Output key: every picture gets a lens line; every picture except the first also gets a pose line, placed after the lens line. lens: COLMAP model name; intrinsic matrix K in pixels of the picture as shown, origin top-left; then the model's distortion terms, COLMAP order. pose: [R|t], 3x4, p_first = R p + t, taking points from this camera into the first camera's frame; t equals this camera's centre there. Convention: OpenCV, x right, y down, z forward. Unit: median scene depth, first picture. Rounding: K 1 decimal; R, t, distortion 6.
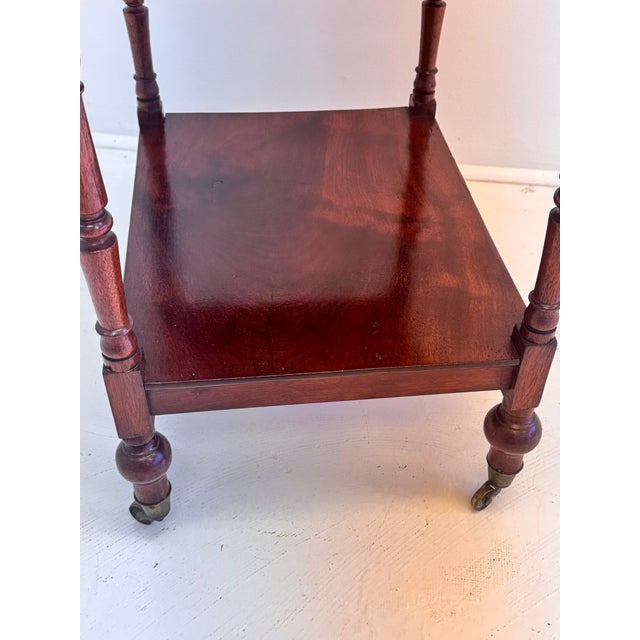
lens RADIAL K [[755.2, 0, 320.0], [0, 755.2, 320.0], [0, 0, 1]] dist [0.159584, -0.417534]
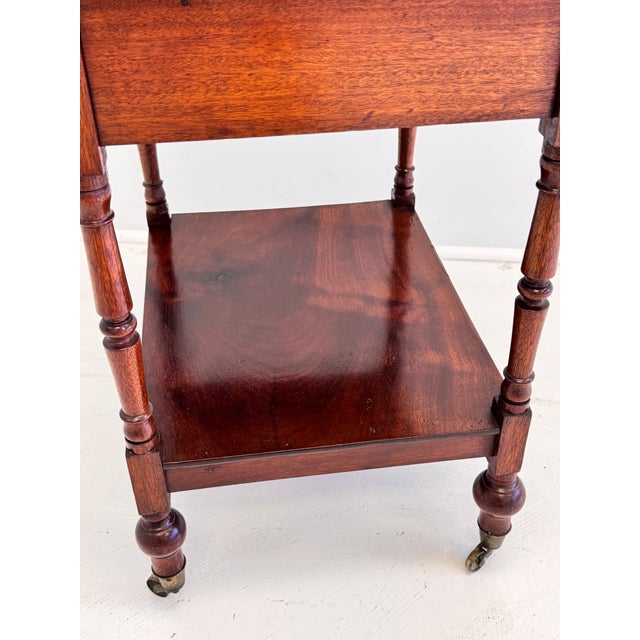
lens RADIAL K [[755.2, 0, 320.0], [0, 755.2, 320.0], [0, 0, 1]] dist [0.159584, -0.417534]
pose [[0.999309, -0.036082, 0.008950, -0.003233], [0.036746, 0.995190, -0.090810, -0.012659], [-0.005630, 0.091076, 0.995828, -0.104455]]
